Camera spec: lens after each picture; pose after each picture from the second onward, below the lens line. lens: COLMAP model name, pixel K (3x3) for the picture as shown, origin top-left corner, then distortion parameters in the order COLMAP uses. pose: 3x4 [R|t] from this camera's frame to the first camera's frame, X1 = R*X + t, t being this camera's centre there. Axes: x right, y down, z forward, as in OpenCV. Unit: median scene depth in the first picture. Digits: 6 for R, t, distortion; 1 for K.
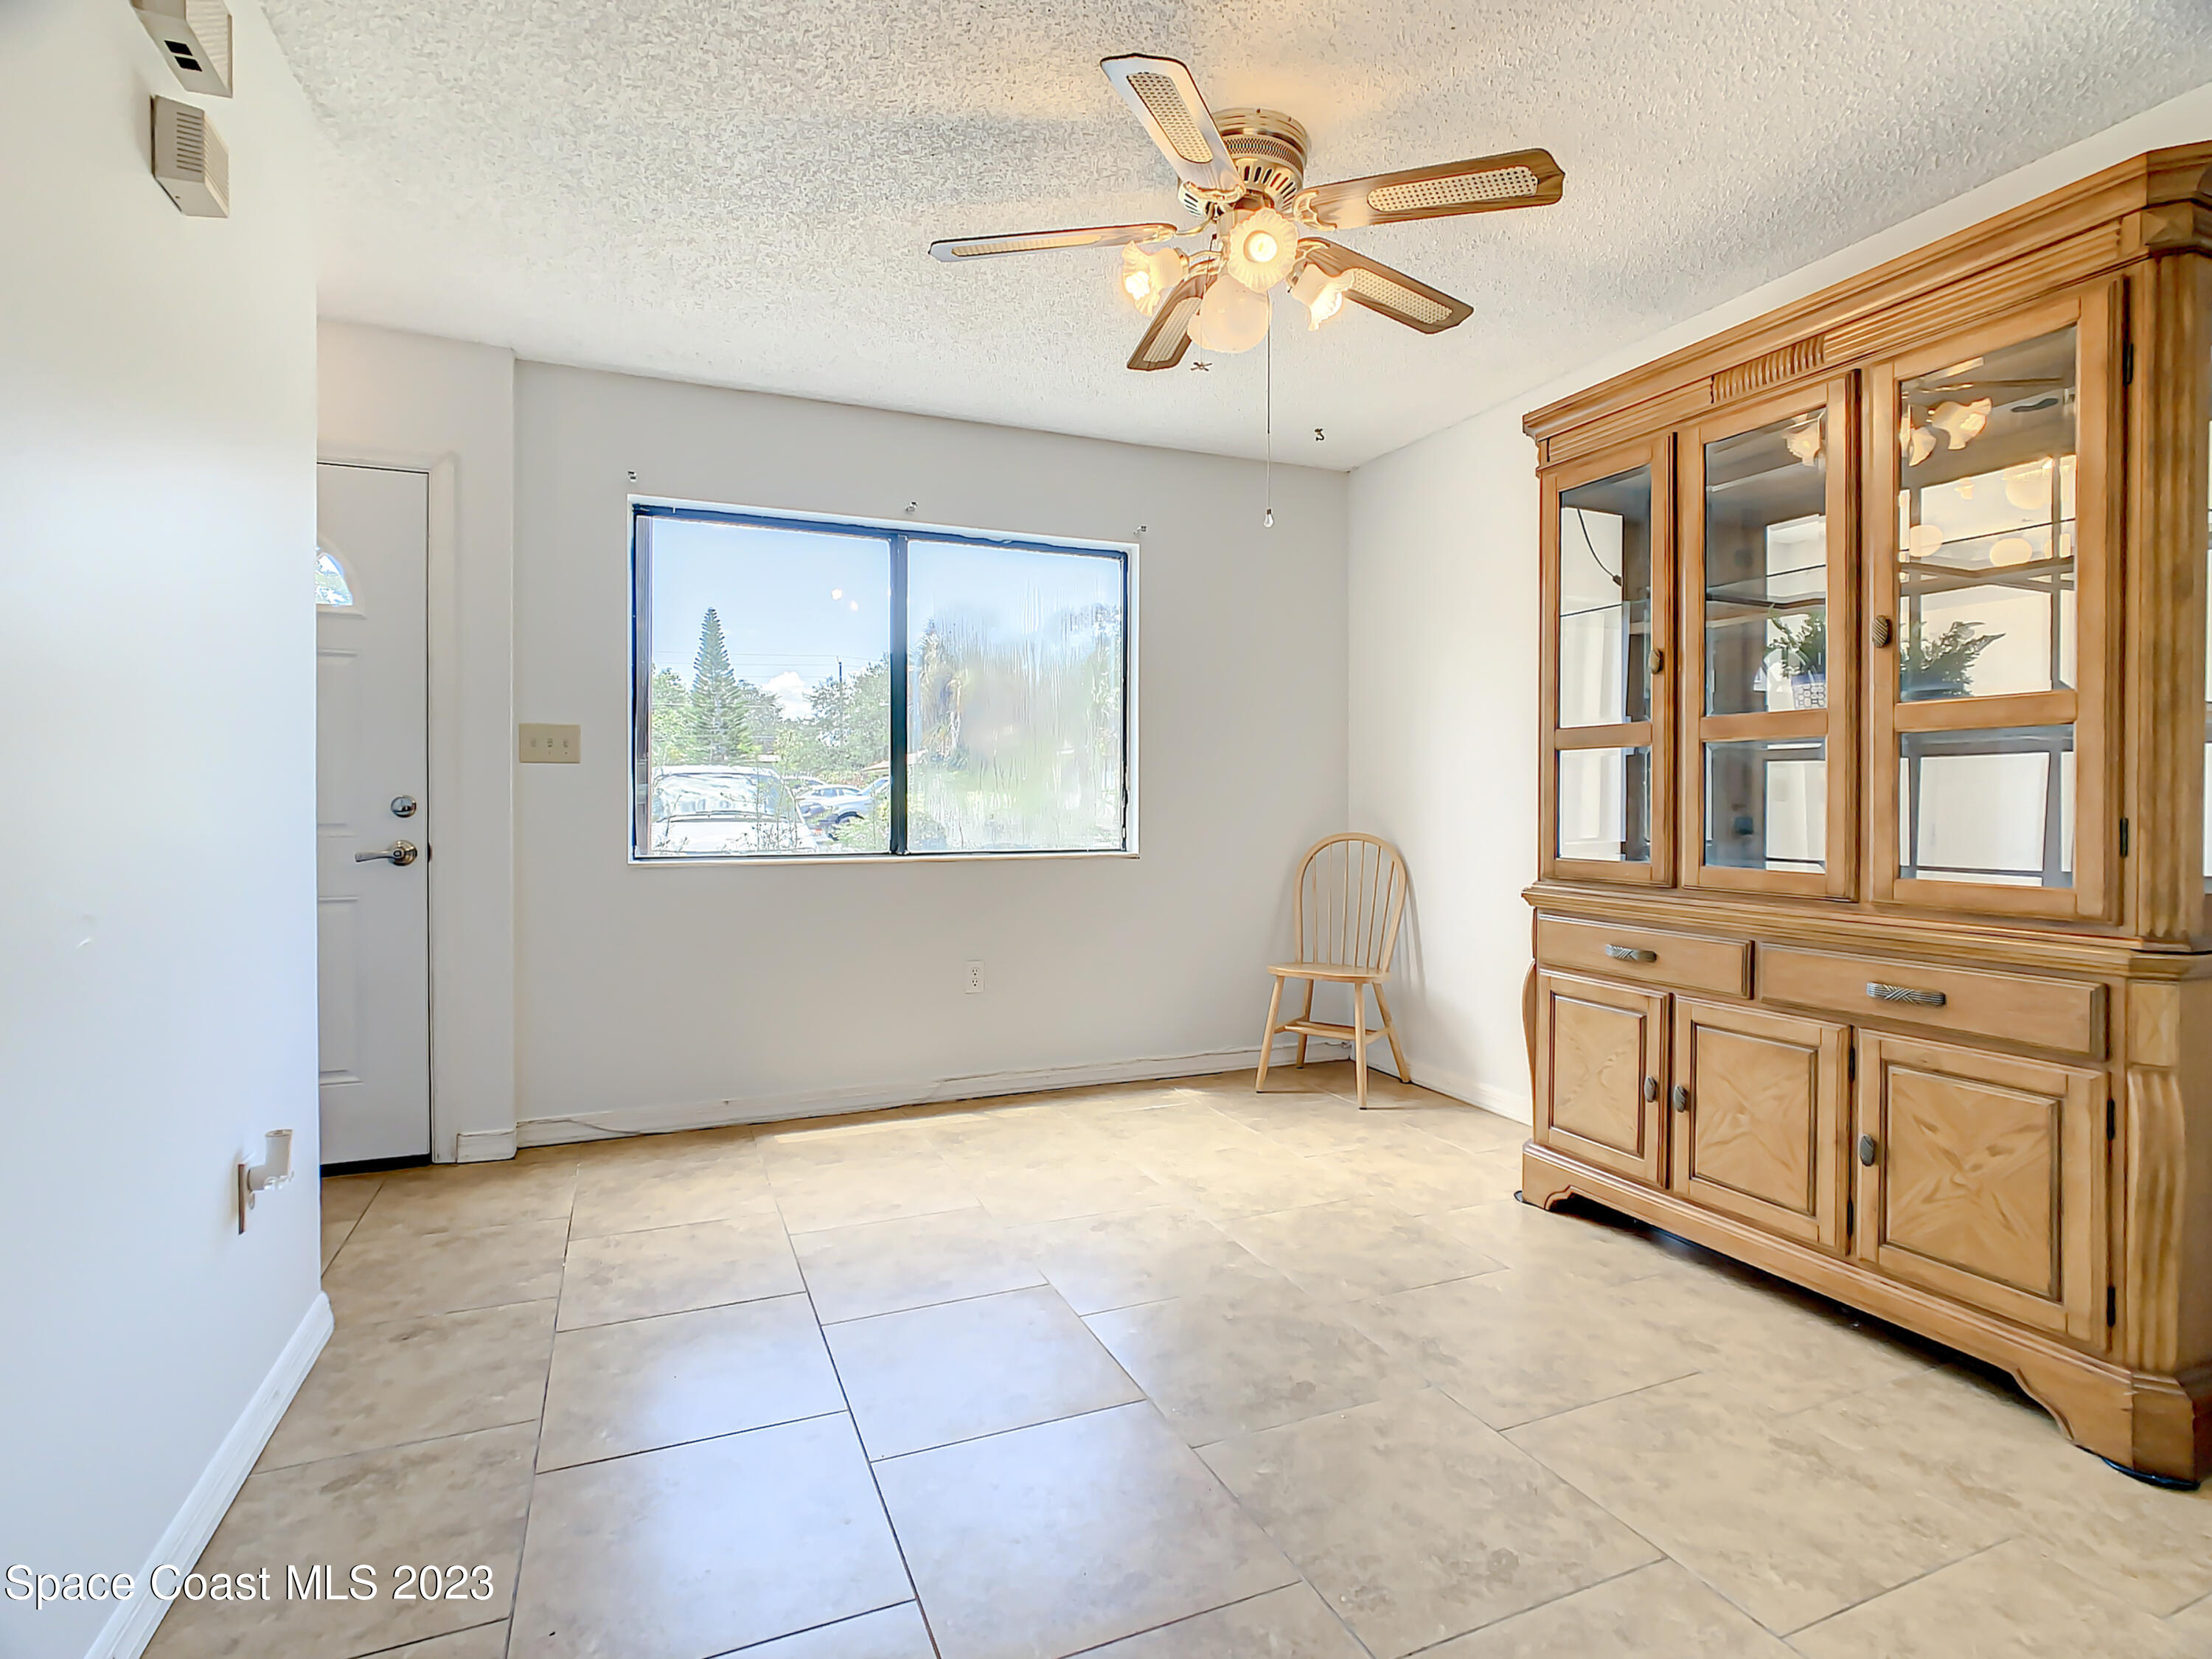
lens RADIAL K [[1117.6, 0, 1098.5], [0, 1117.6, 813.4], [0, 0, 1]] dist [-0.000523, 0.000051]
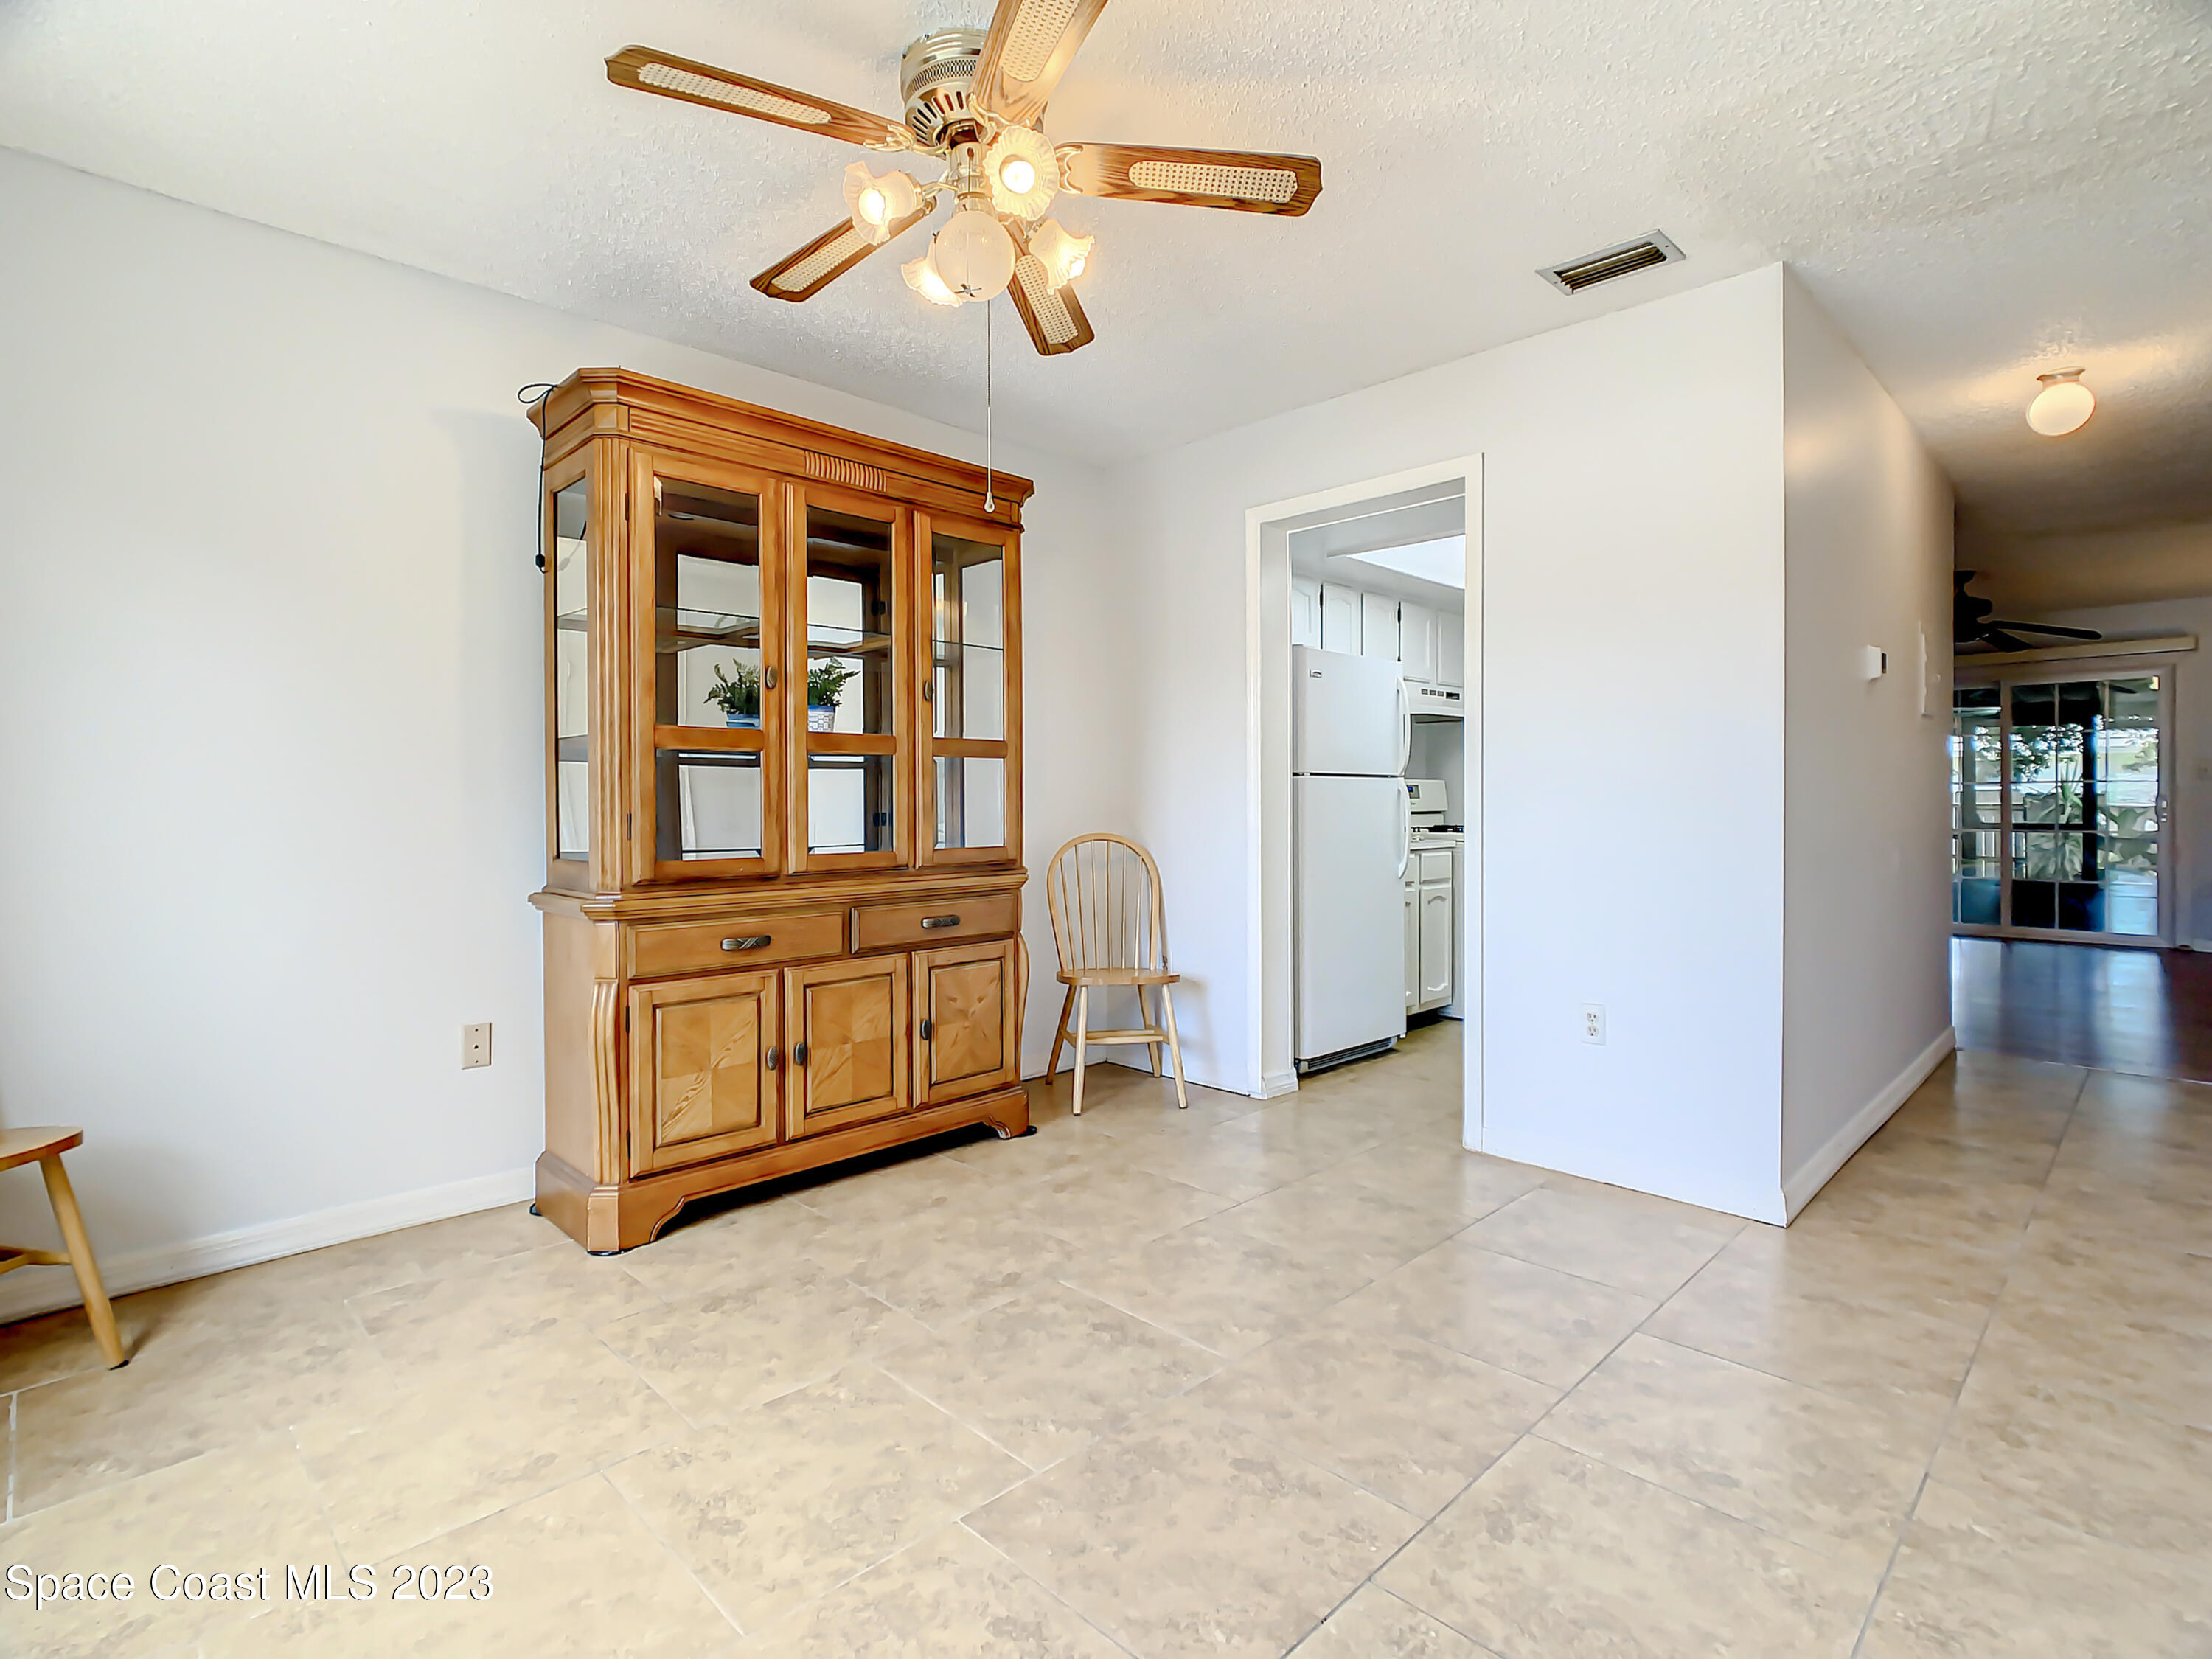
lens RADIAL K [[1117.6, 0, 1098.5], [0, 1117.6, 813.4], [0, 0, 1]] dist [-0.000523, 0.000051]
pose [[-0.371165, -0.015926, 0.928430, -0.695844], [0.013864, 0.999646, 0.022690, -0.020880], [-0.928463, 0.021293, -0.370813, 1.157749]]
